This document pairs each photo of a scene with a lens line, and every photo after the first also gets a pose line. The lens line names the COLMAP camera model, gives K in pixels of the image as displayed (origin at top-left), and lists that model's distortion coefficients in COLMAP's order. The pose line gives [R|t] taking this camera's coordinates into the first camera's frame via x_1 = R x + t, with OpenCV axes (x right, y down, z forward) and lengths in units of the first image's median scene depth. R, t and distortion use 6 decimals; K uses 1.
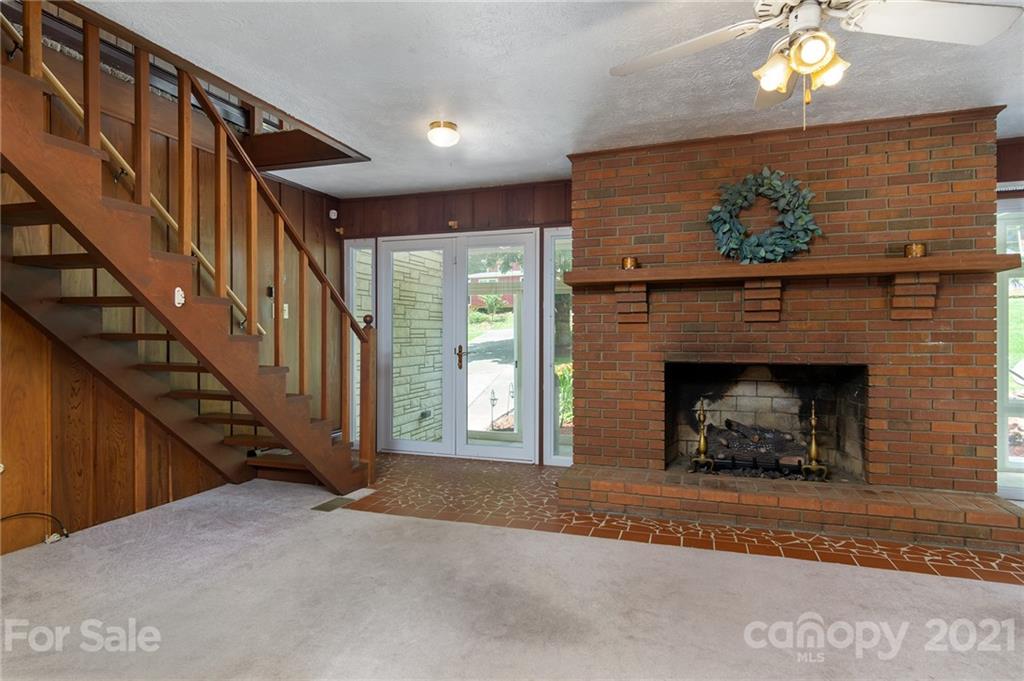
lens RADIAL K [[542.0, 0, 506.8], [0, 542.0, 337.0], [0, 0, 1]] dist [0.002368, 0.001437]
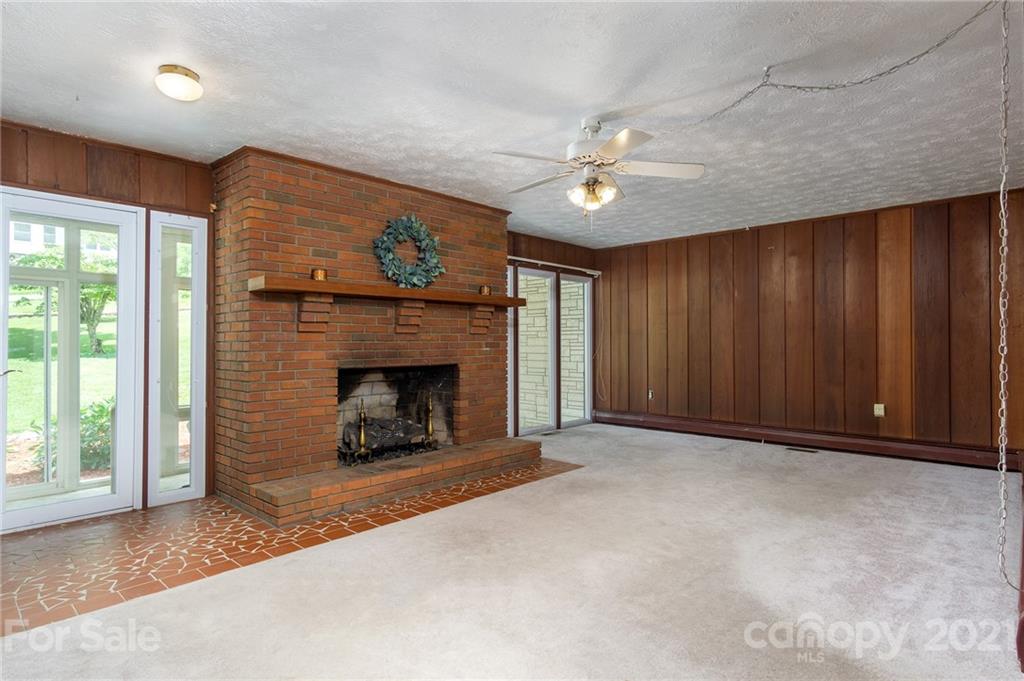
lens RADIAL K [[560.3, 0, 512.0], [0, 560.3, 340.5], [0, 0, 1]] dist [0.003831, 0.001776]
pose [[0.406307, 0.005211, 0.913722, -0.642904], [0.004324, 0.999962, -0.007625, -0.000127], [-0.913726, 0.007049, 0.406269, 0.242121]]
